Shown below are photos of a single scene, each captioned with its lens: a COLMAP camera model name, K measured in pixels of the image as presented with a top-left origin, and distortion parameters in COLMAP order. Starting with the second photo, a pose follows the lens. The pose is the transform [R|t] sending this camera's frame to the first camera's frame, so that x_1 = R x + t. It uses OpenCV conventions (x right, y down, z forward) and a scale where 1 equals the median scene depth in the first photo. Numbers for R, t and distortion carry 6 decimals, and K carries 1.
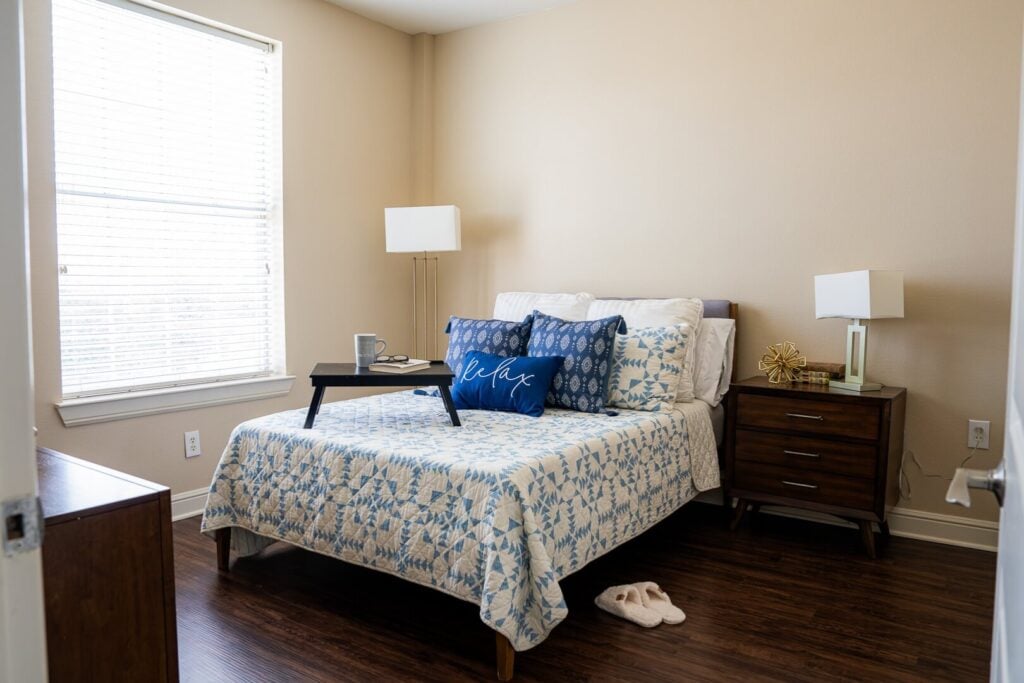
lens RADIAL K [[751.6, 0, 549.1], [0, 751.6, 338.7], [0, 0, 1]] dist [-0.099064, 0.100249]
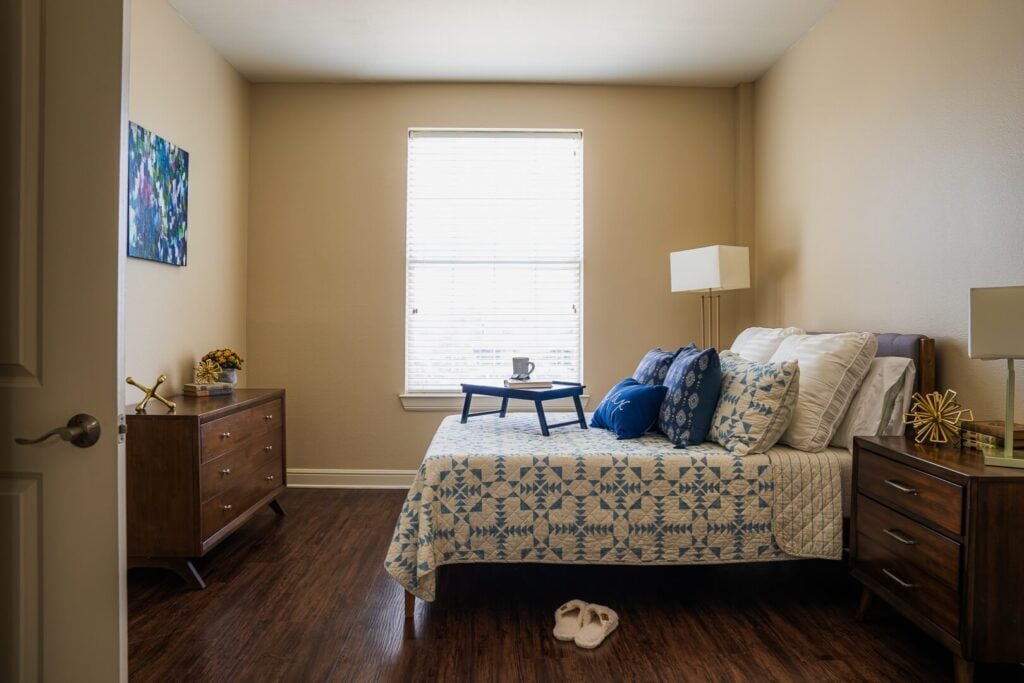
lens RADIAL K [[751.6, 0, 549.1], [0, 751.6, 338.7], [0, 0, 1]] dist [-0.099064, 0.100249]
pose [[0.582696, 0.007990, -0.812651, 0.762340], [-0.061042, 0.997557, -0.033961, 0.002830], [0.810394, 0.069395, 0.581760, 0.276665]]
